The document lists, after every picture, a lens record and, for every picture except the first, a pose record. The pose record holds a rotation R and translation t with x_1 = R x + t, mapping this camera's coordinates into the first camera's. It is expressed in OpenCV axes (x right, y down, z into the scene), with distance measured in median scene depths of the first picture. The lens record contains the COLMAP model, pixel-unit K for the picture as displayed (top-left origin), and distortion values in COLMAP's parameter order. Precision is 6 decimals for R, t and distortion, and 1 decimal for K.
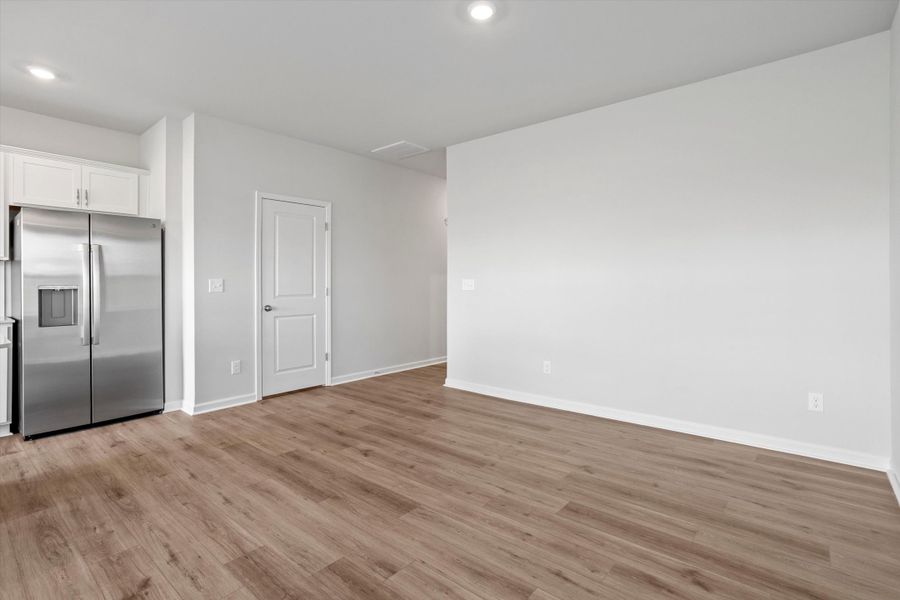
lens RADIAL K [[439.6, 0, 444.9], [0, 439.6, 281.0], [0, 0, 1]] dist [-0.027172, 0.016938]
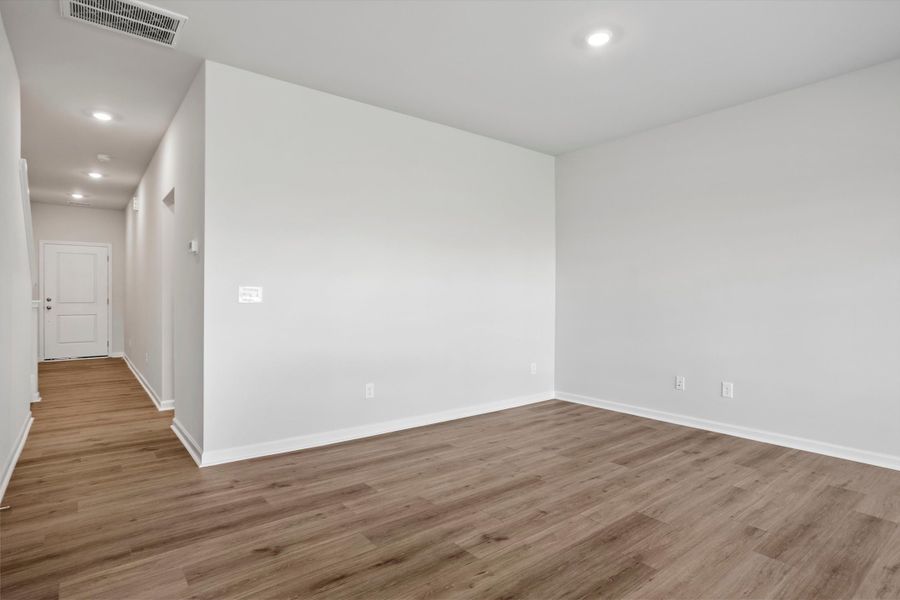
lens RADIAL K [[483.9, 0, 447.4], [0, 483.9, 297.5], [0, 0, 1]] dist [-0.037660, 0.027093]
pose [[0.192757, -0.000320, 0.981246, -0.870676], [-0.009558, 0.999952, 0.002204, 0.012939], [-0.981200, -0.009804, 0.192745, 0.868629]]
